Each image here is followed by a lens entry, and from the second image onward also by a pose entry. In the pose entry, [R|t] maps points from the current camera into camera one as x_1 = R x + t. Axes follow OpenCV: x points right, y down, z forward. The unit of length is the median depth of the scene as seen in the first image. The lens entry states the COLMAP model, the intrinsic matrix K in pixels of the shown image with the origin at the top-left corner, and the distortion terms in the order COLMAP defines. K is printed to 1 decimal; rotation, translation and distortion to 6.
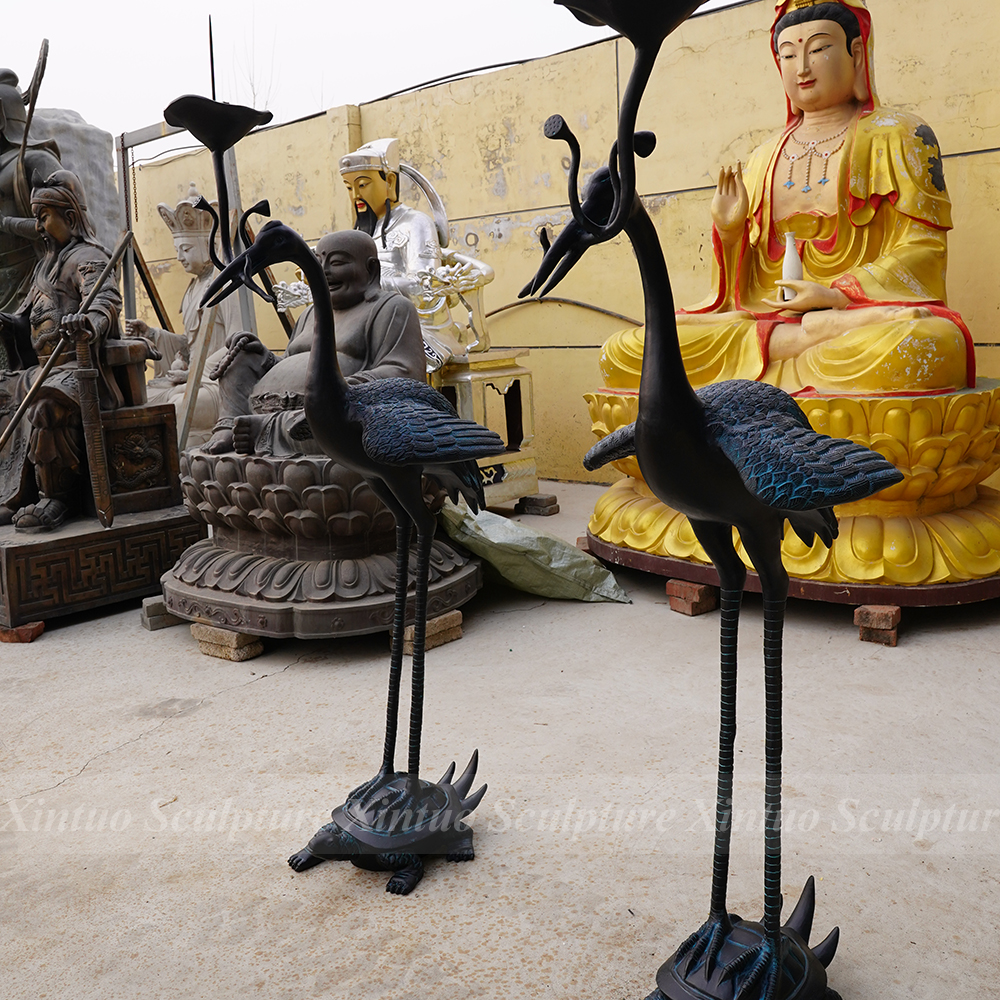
lens RADIAL K [[987.5, 0, 500.0], [0, 987.5, 500.0], [0, 0, 1]] dist [-0.016927, 0.015221]
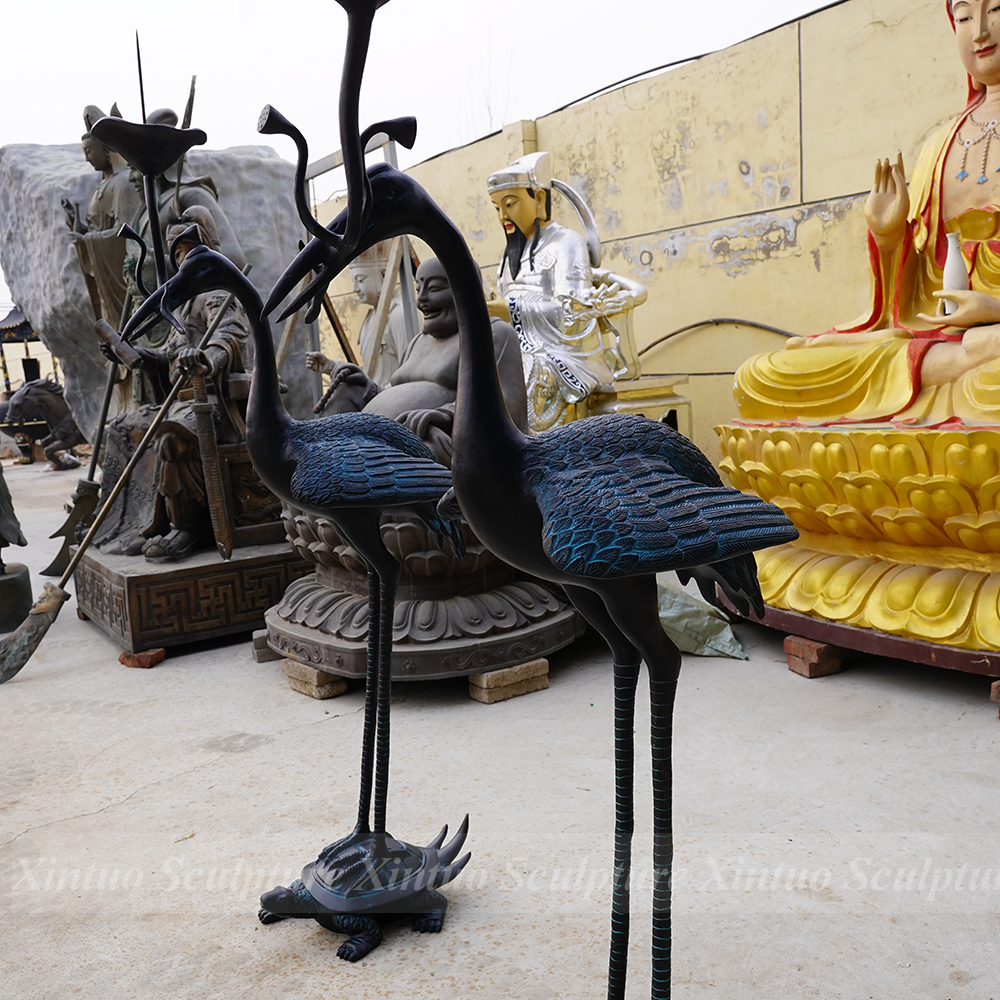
lens RADIAL K [[1015.1, 0, 499.6], [0, 1015.1, 579.2], [0, 0, 1]] dist [-0.020059, 0.025685]
pose [[0.970811, 0.032103, -0.237686, 0.130172], [-0.021371, 0.998638, 0.047589, -0.008039], [0.238890, -0.041120, 0.970176, 0.052031]]
